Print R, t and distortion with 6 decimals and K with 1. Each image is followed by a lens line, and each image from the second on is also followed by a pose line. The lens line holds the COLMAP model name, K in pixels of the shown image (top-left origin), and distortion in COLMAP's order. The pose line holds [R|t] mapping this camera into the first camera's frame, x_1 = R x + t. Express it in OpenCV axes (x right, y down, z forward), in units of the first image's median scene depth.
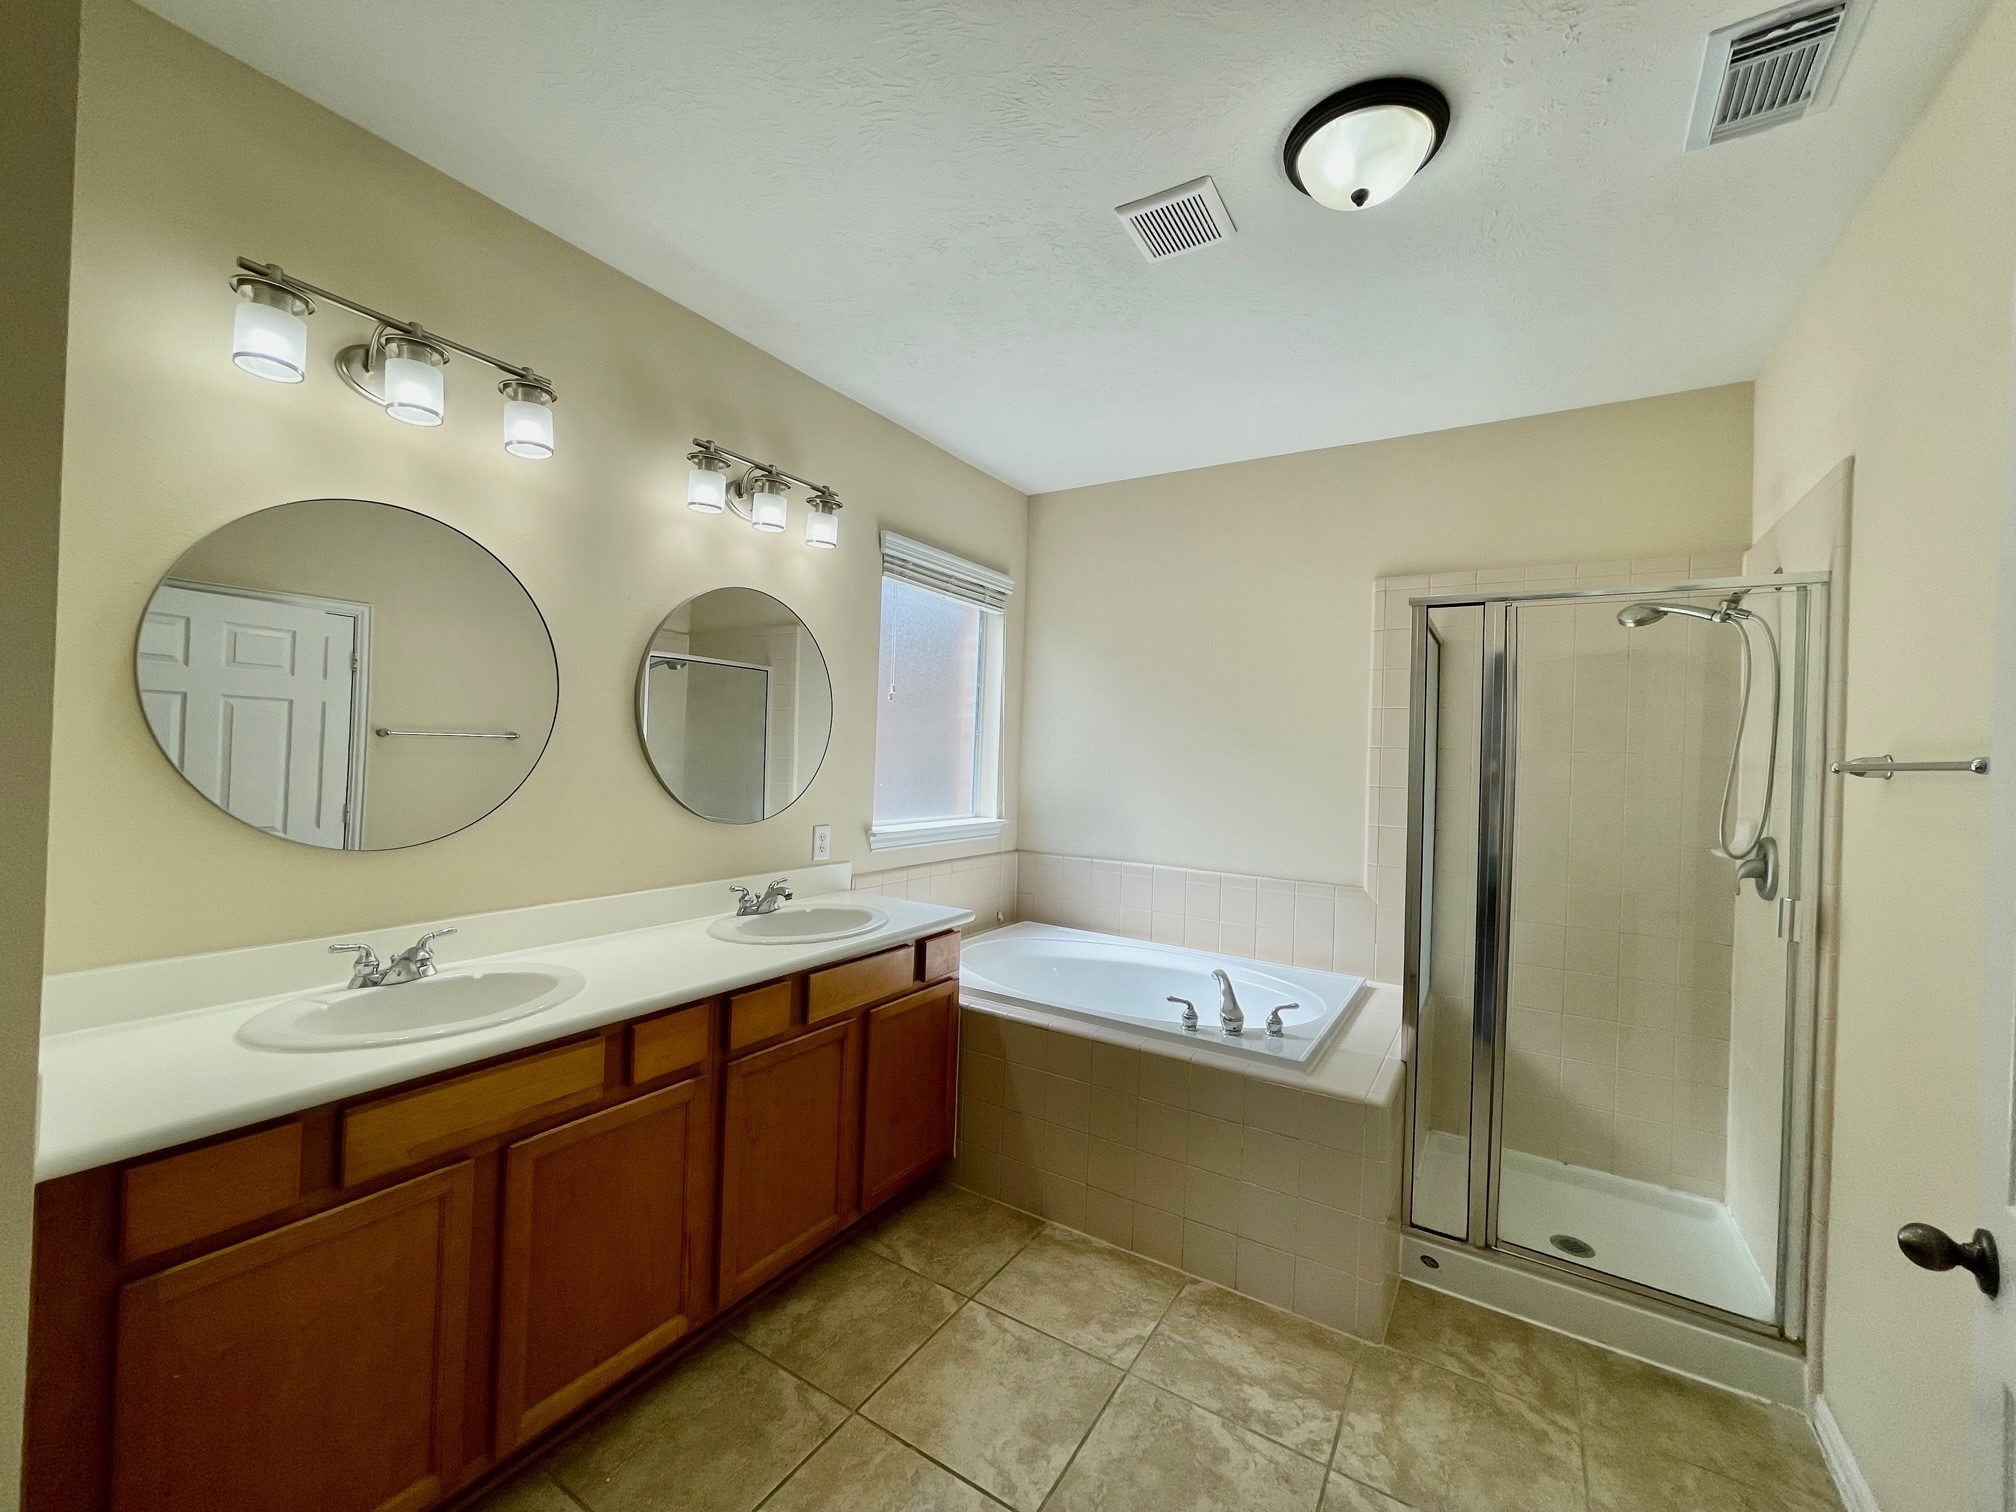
lens RADIAL K [[816.5, 0, 998.1], [0, 816.5, 751.8], [0, 0, 1]] dist [0.001003, 0.000121]
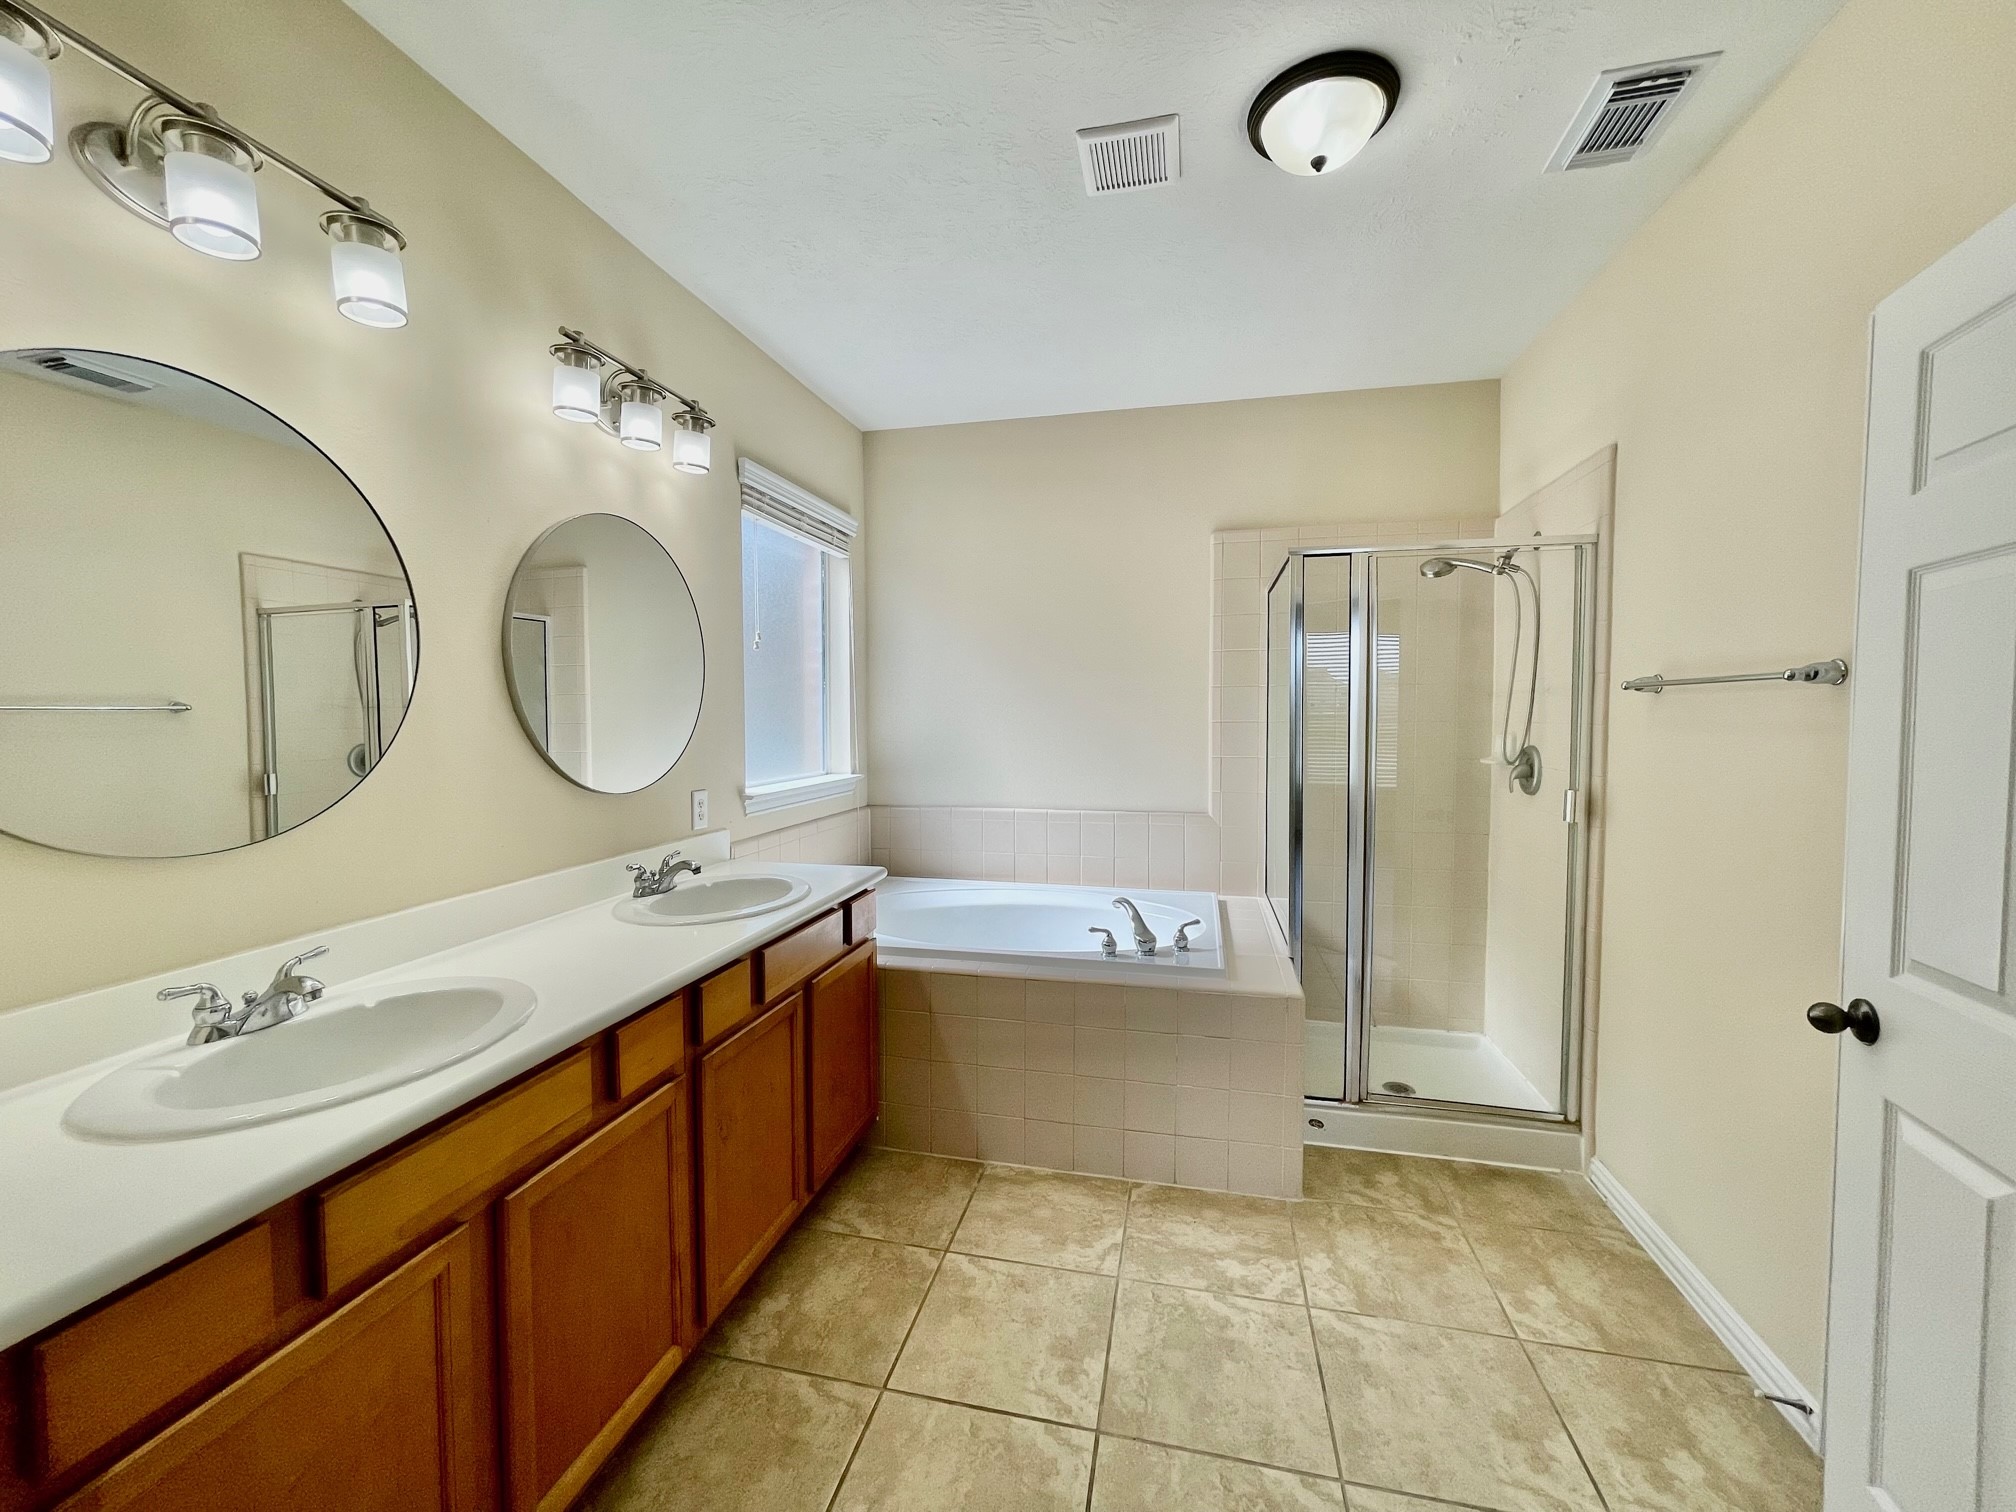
lens RADIAL K [[816.5, 0, 1003.6], [0, 816.5, 751.8], [0, 0, 1]] dist [0.001003, 0.000121]
pose [[0.944408, -0.052813, 0.324506, -0.285813], [0.034915, 0.997543, 0.060733, 0.009228], [-0.326917, -0.046027, 0.943932, 0.077249]]
